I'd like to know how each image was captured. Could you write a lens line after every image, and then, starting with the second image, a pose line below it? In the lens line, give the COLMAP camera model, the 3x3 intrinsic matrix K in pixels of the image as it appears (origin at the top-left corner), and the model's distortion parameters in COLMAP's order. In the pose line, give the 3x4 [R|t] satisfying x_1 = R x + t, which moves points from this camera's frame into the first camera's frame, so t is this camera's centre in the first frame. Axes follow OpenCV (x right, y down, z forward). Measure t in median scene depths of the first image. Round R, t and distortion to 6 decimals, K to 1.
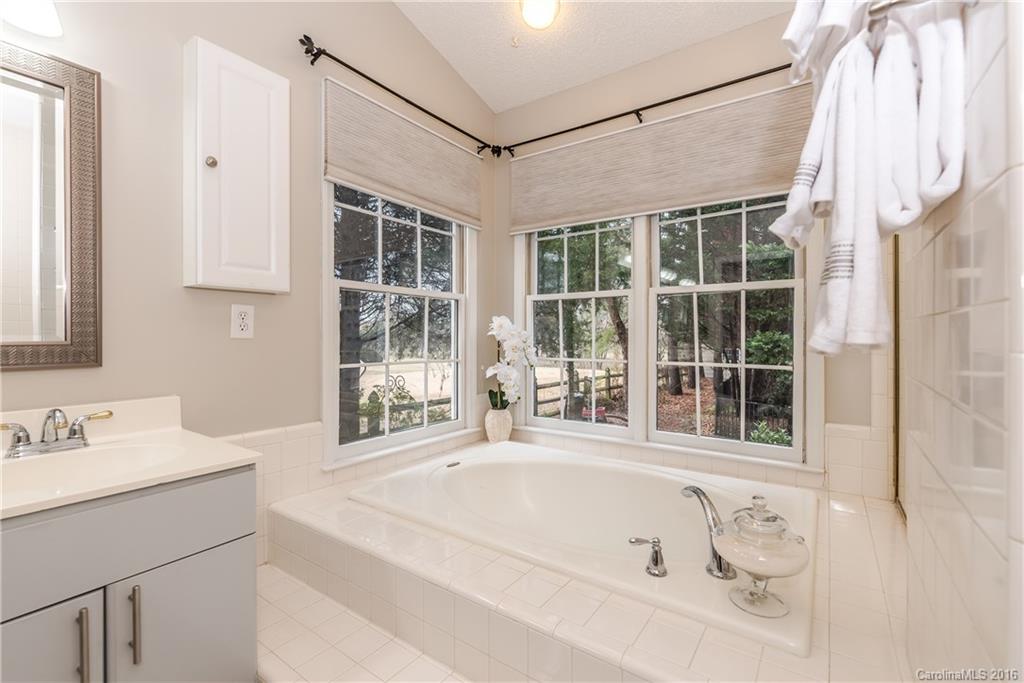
lens RADIAL K [[443.6, 0, 510.5], [0, 443.6, 338.0], [0, 0, 1]] dist [-0.000844, -0.000180]
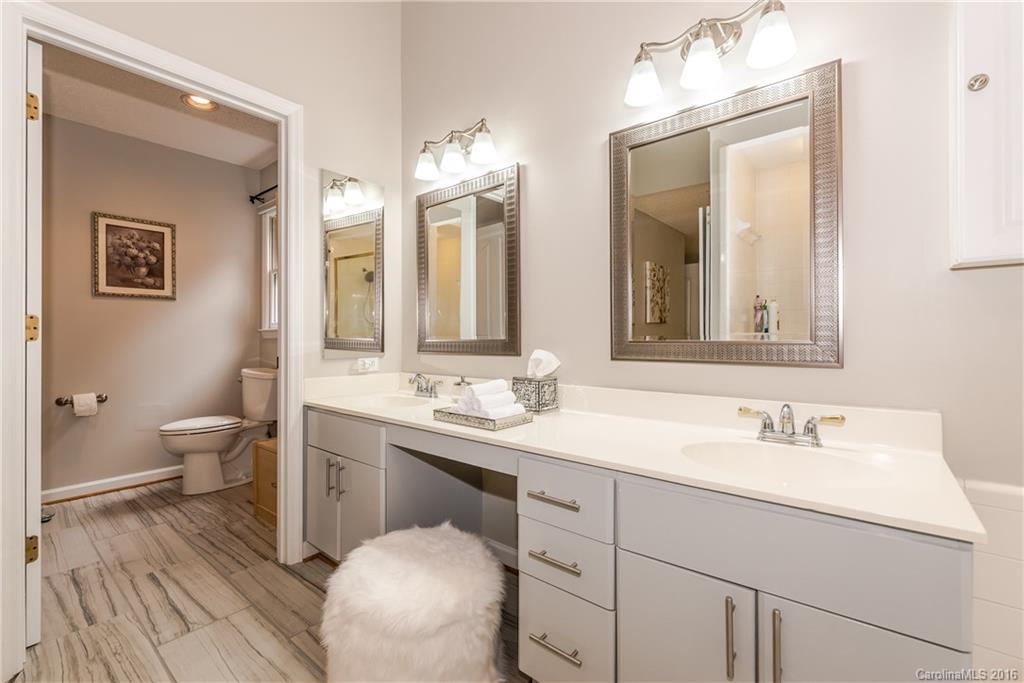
lens RADIAL K [[443.6, 0, 510.5], [0, 443.6, 338.0], [0, 0, 1]] dist [-0.000844, -0.000180]
pose [[-0.070359, 0.000031, -0.997522, 0.080225], [0.003610, 0.999993, -0.000223, -0.000578], [0.997515, -0.003617, -0.070358, 0.400807]]
